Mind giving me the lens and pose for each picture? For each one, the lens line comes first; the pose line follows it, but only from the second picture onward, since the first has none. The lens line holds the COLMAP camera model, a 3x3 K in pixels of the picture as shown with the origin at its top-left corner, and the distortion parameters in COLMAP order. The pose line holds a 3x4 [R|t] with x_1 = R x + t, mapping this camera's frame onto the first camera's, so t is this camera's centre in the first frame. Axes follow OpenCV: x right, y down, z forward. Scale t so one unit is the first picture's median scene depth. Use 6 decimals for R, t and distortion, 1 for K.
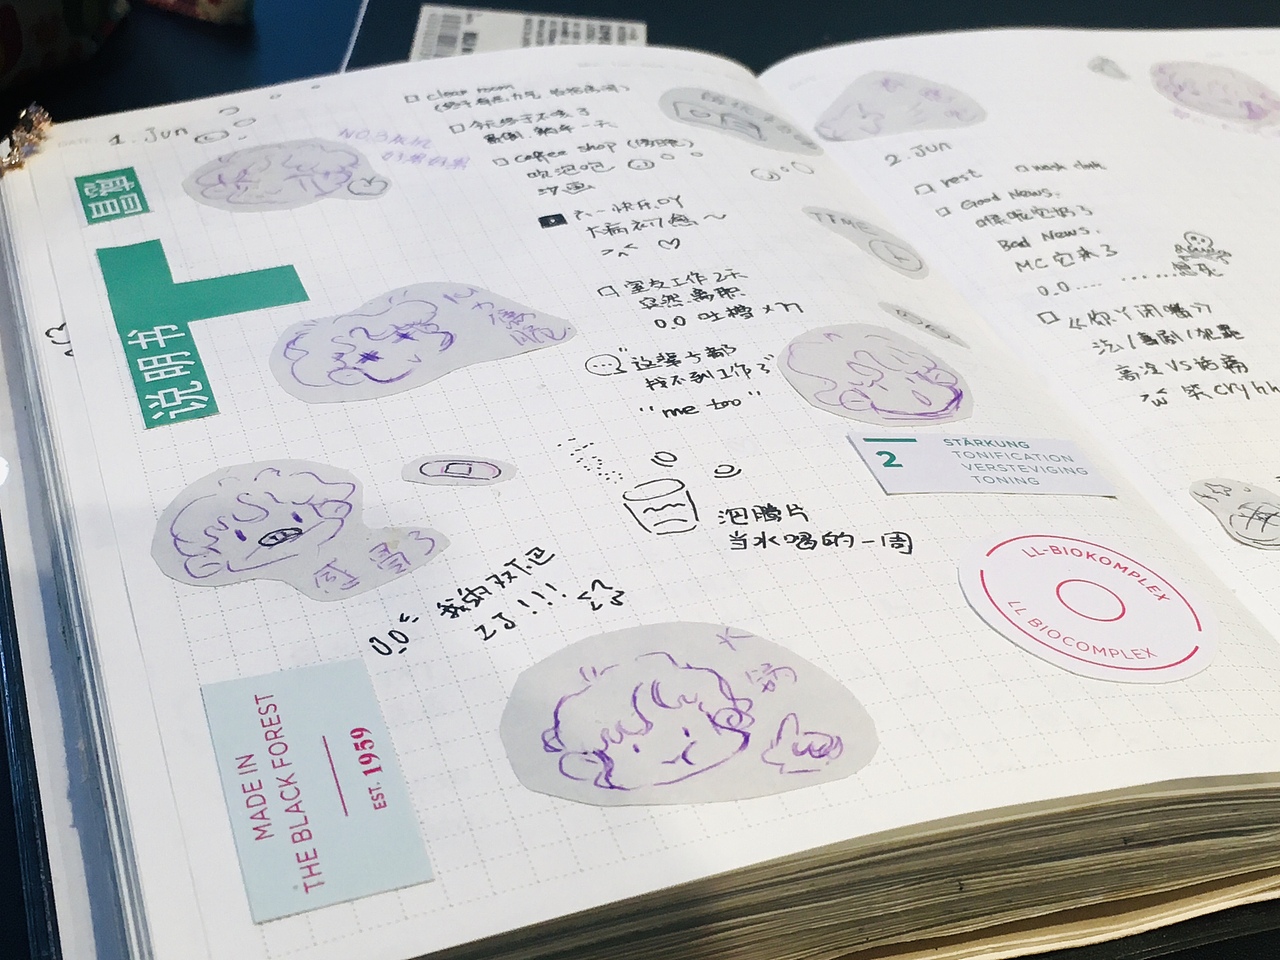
lens RADIAL K [[2104.7, 0, 640.0], [0, 2104.7, 480.0], [0, 0, 1]] dist [0.034236, -0.045111]
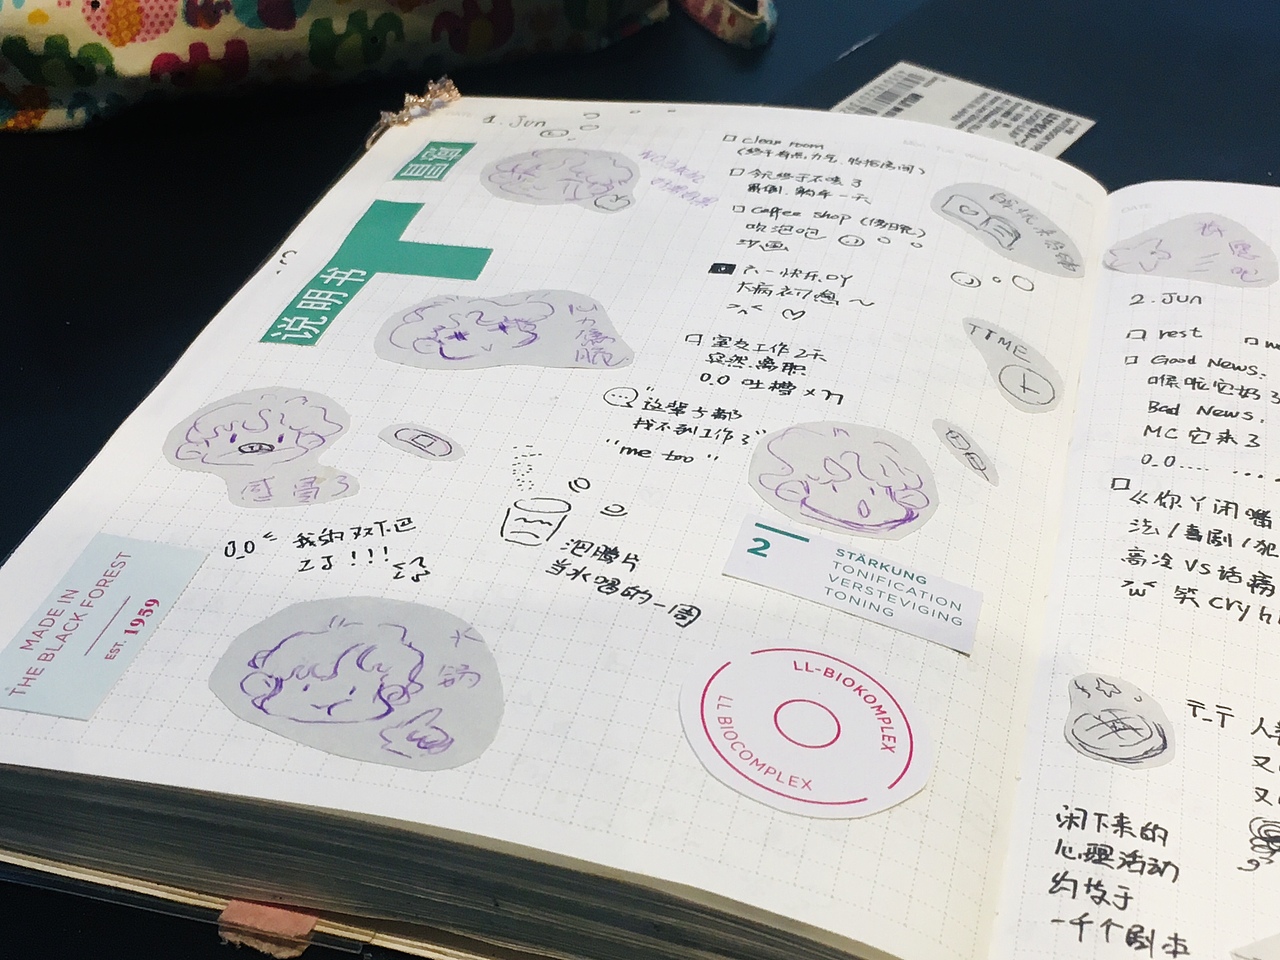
lens RADIAL K [[2104.7, 0, 640.0], [0, 2104.7, 480.0], [0, 0, 1]] dist [0.034236, -0.045111]
pose [[0.829655, 0.287406, -0.478613, 0.505519], [-0.288158, 0.954734, 0.073806, -0.091978], [0.478160, 0.076683, 0.874919, 0.035327]]
